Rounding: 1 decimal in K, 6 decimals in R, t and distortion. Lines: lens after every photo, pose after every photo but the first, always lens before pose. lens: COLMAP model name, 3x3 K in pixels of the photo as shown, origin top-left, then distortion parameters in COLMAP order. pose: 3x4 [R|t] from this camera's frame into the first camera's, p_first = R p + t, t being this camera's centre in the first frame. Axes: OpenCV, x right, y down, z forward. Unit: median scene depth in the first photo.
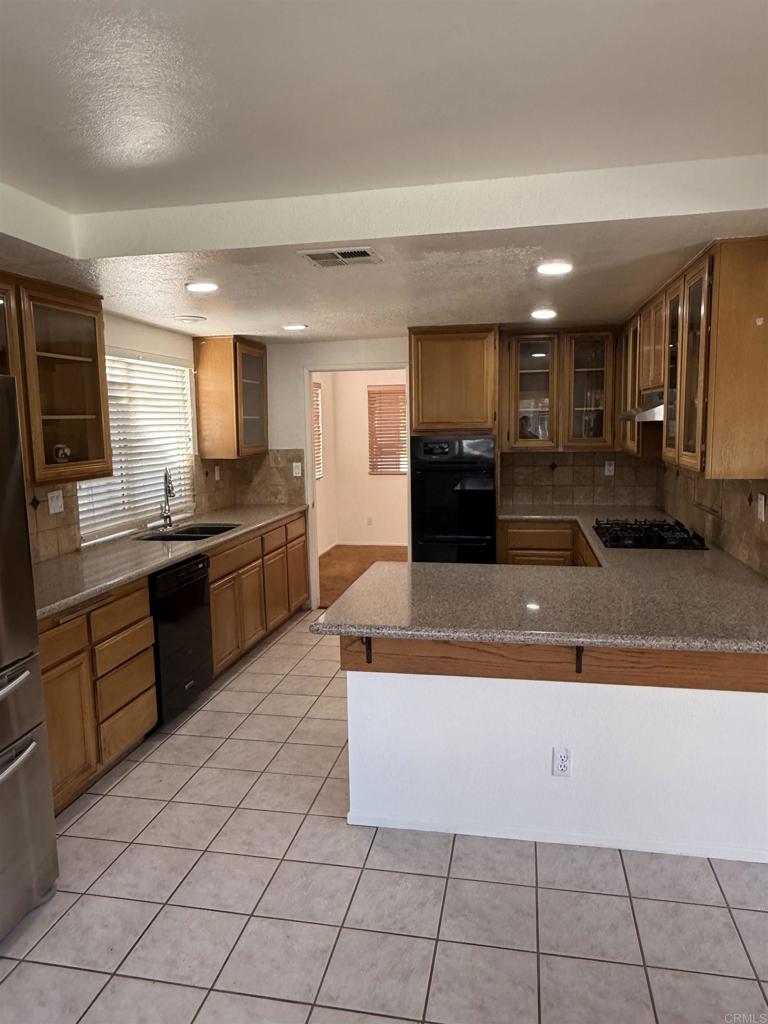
lens RADIAL K [[702.9, 0, 381.1], [0, 702.9, 513.7], [0, 0, 1]] dist [-0.000271, -0.004291]
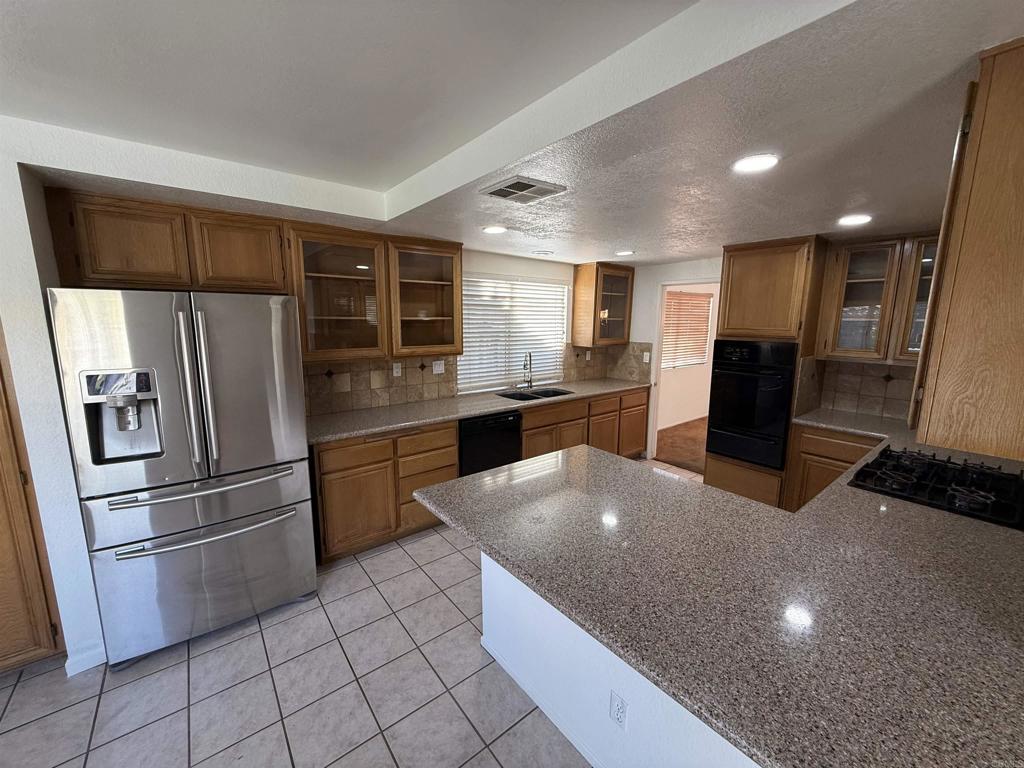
lens RADIAL K [[405.9, 0, 508.9], [0, 405.9, 383.3], [0, 0, 1]] dist [-0.001753, 0.000280]
pose [[0.763521, 0.128481, -0.632873, 0.289165], [-0.106178, 0.991648, 0.073219, -0.065688], [0.636994, 0.011292, 0.770786, 0.331639]]
